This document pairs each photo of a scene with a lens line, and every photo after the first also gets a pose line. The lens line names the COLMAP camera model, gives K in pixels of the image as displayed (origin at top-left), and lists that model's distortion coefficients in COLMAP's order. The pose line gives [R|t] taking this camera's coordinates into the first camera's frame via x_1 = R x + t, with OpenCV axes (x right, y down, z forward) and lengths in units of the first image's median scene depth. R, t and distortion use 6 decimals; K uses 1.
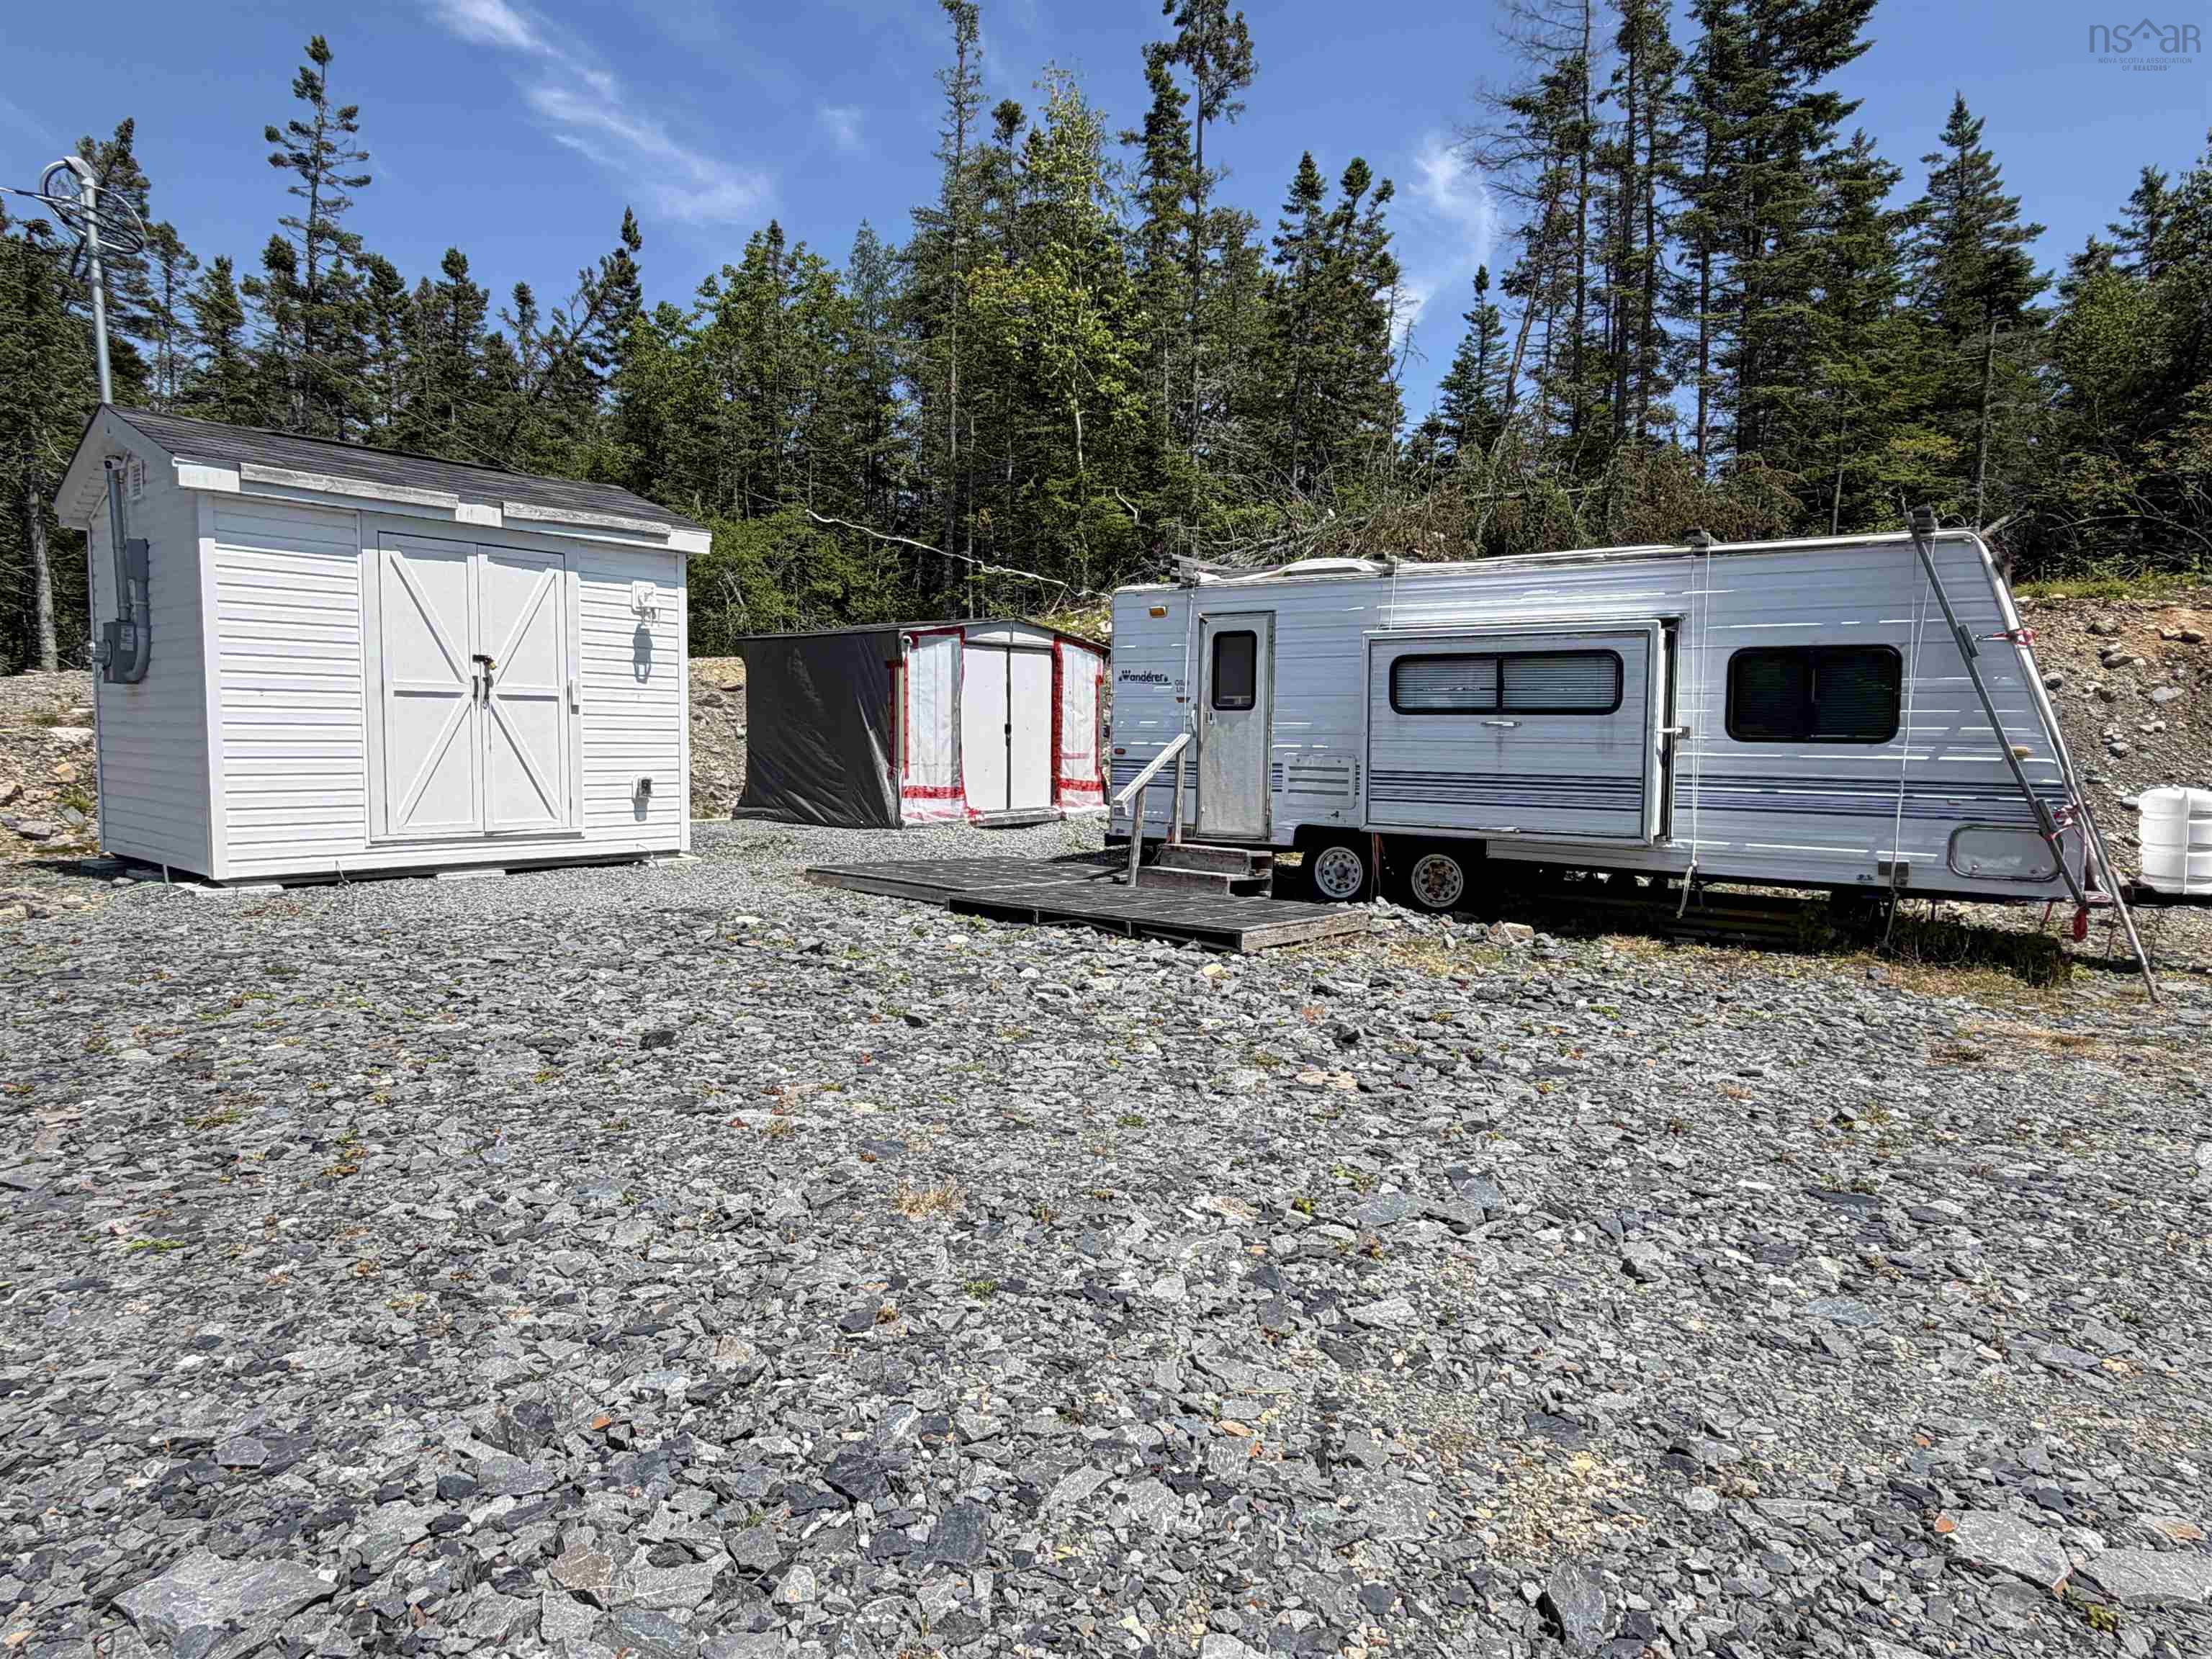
lens RADIAL K [[1309.2, 0, 1106.0], [0, 1309.2, 829.5], [0, 0, 1]] dist [-0.016461, 0.020106]
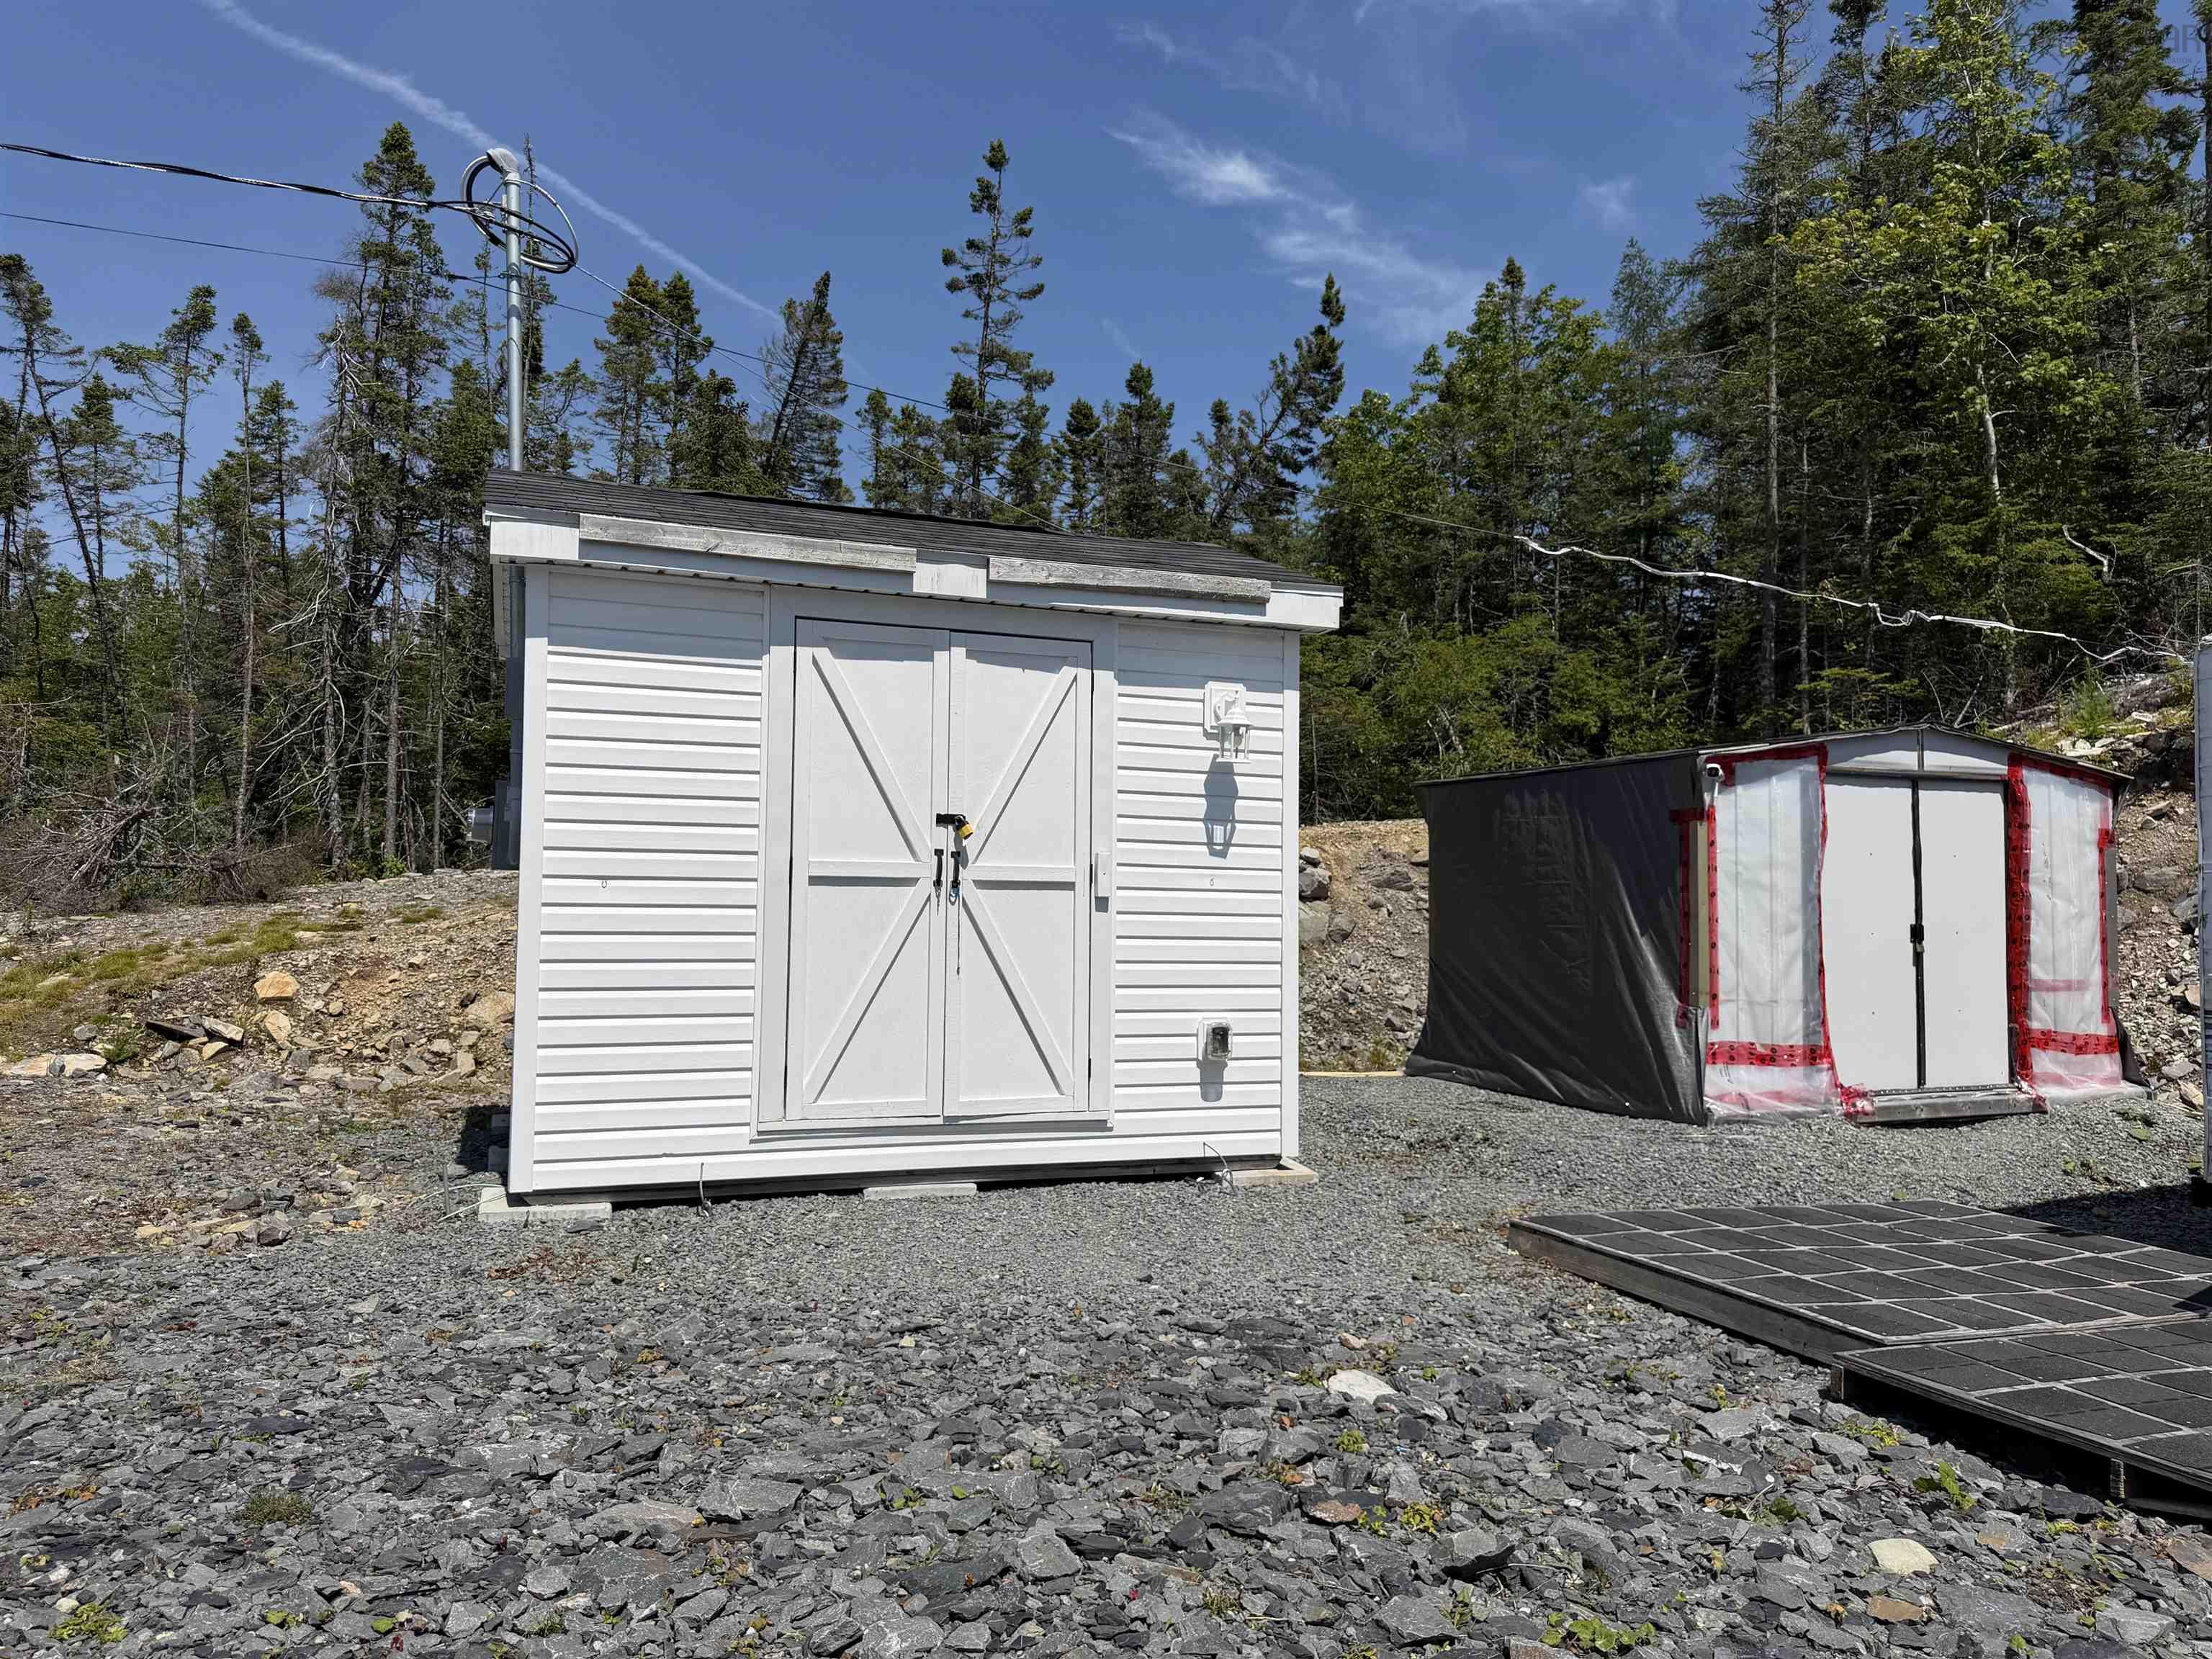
lens RADIAL K [[1558.8, 0, 1094.6], [0, 1558.8, 822.7], [0, 0, 1]] dist [0.127776, -0.201220]
pose [[0.872105, -0.025691, -0.488644, -0.052408], [-0.038508, 0.991920, -0.120879, -0.032588], [0.487802, 0.124236, 0.864069, 0.293529]]
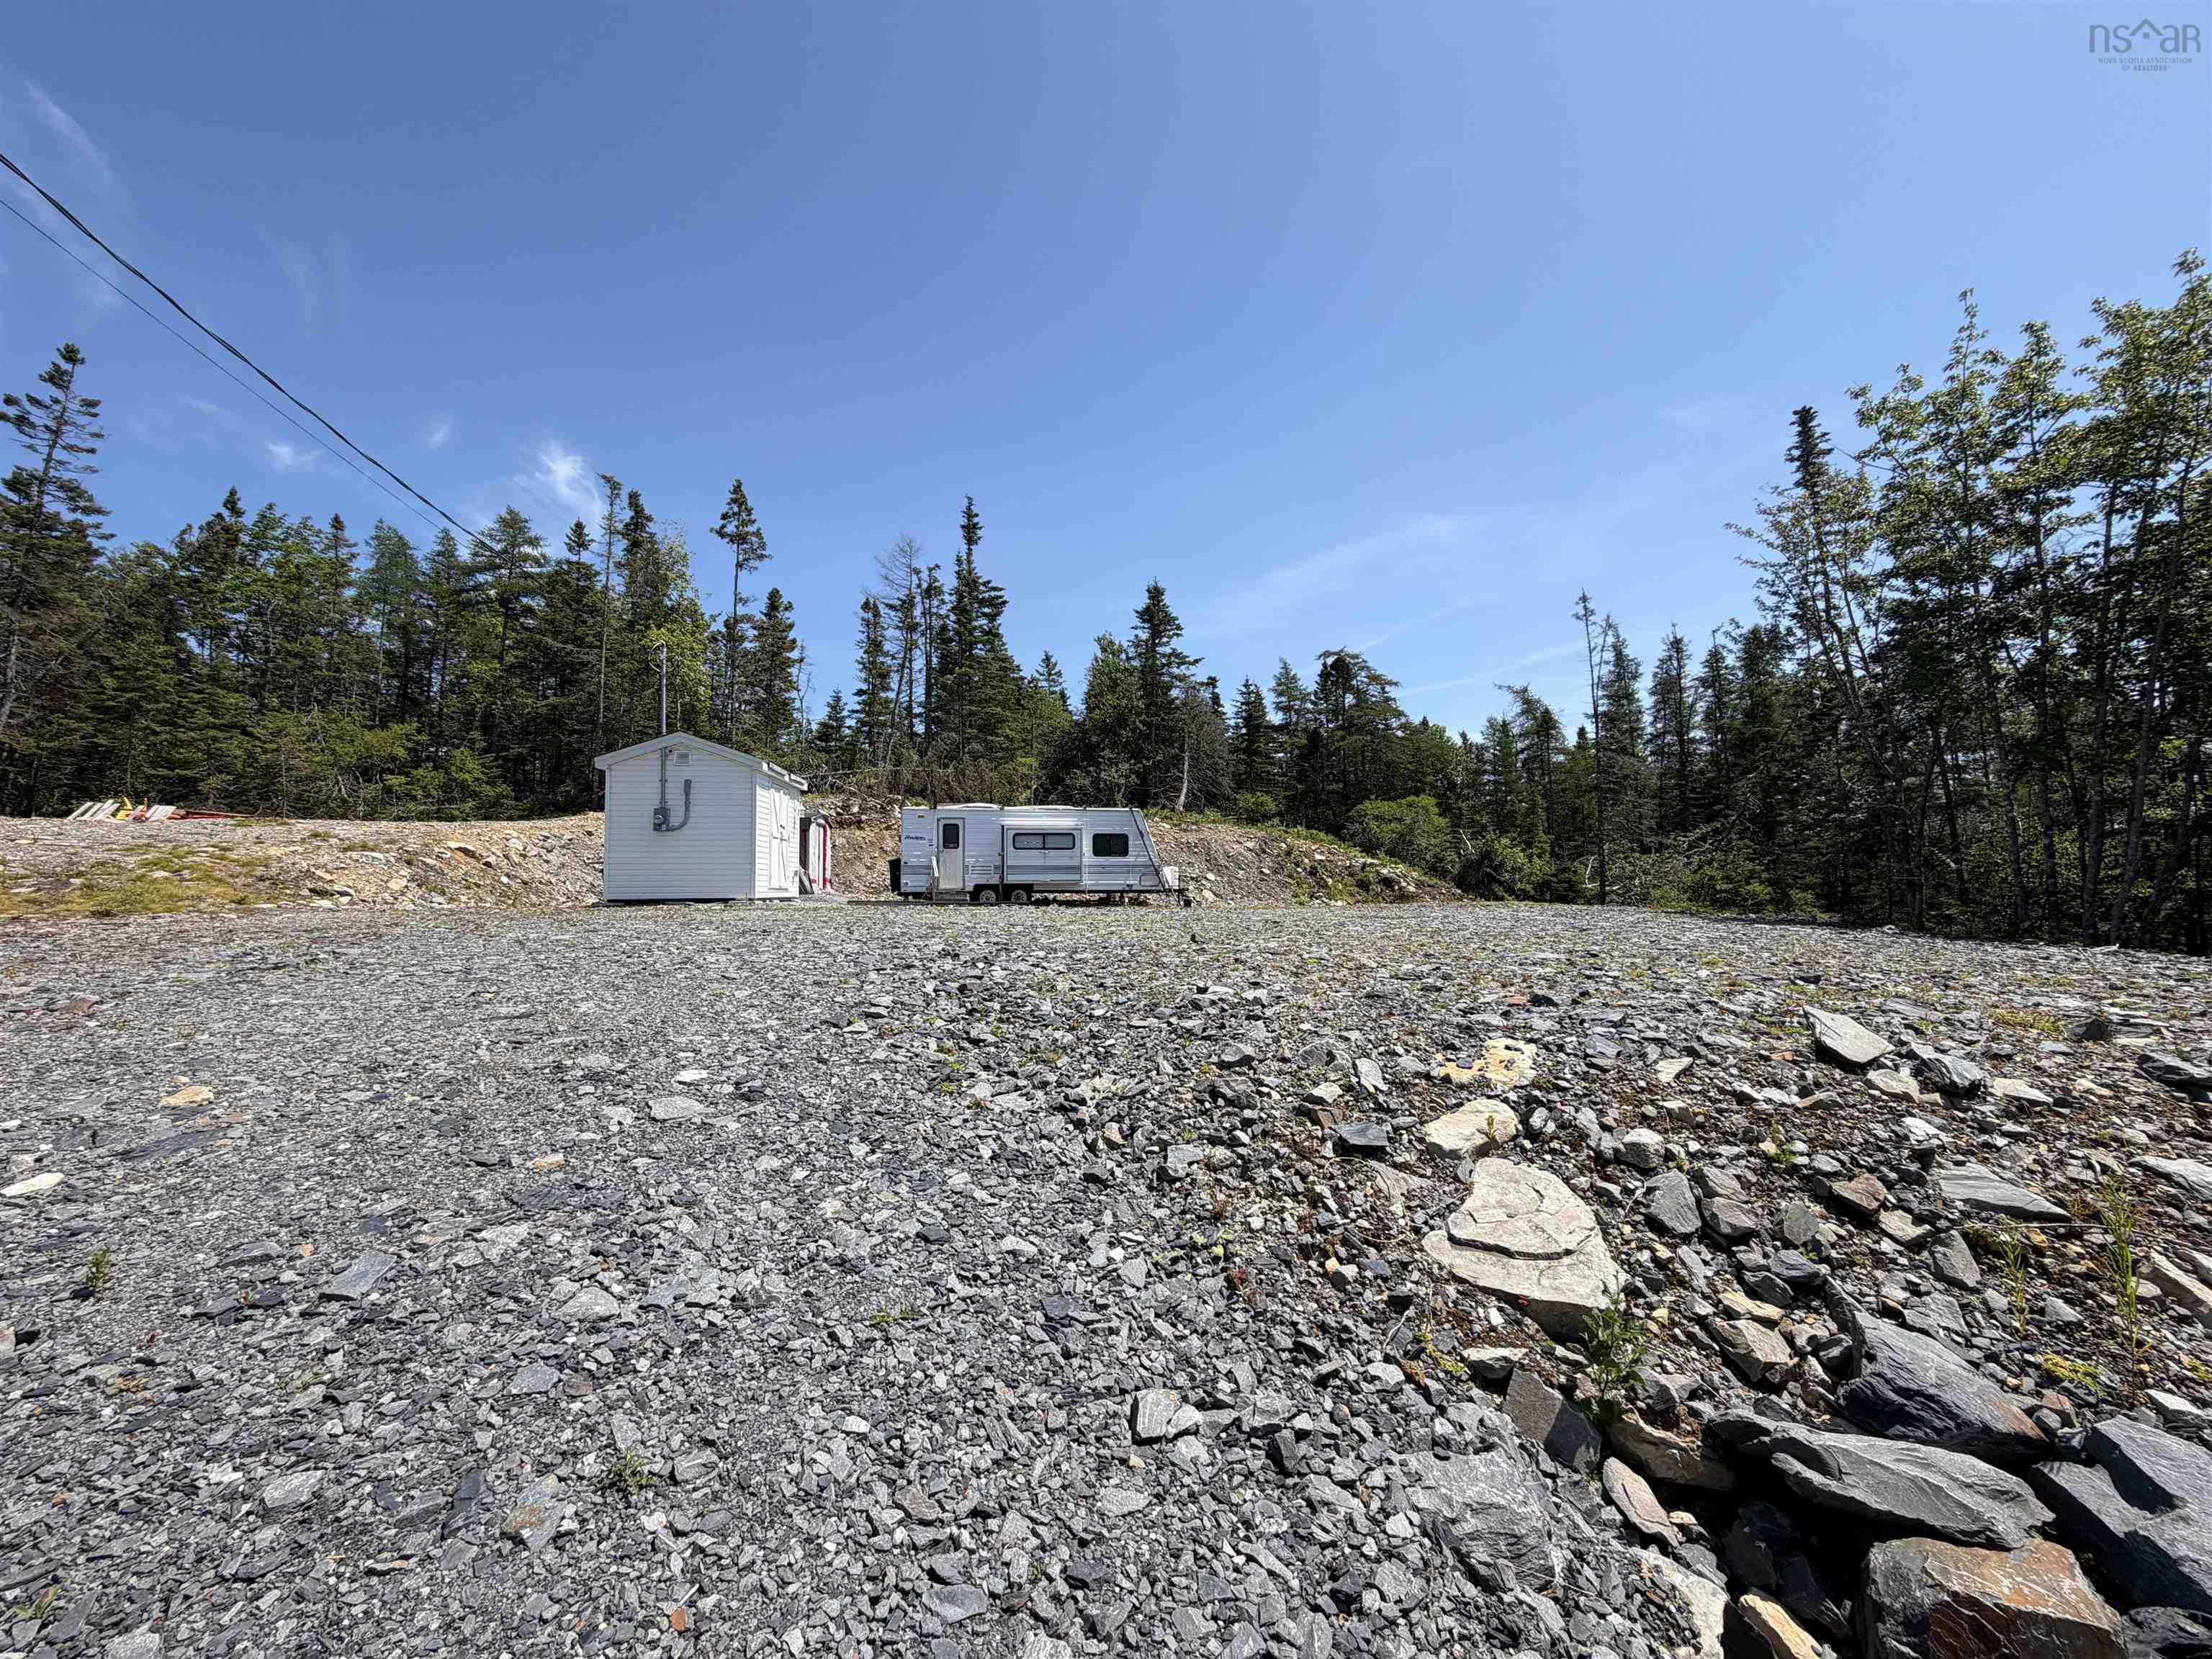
lens RADIAL K [[872.5, 0, 1118.1], [0, 872.5, 832.2], [0, 0, 1]] dist [-0.008368, -0.000055]
pose [[0.675231, 0.025206, 0.737175, -0.965280], [0.071021, 0.992551, -0.098991, 0.086542], [-0.734179, 0.119197, 0.668411, -0.575668]]
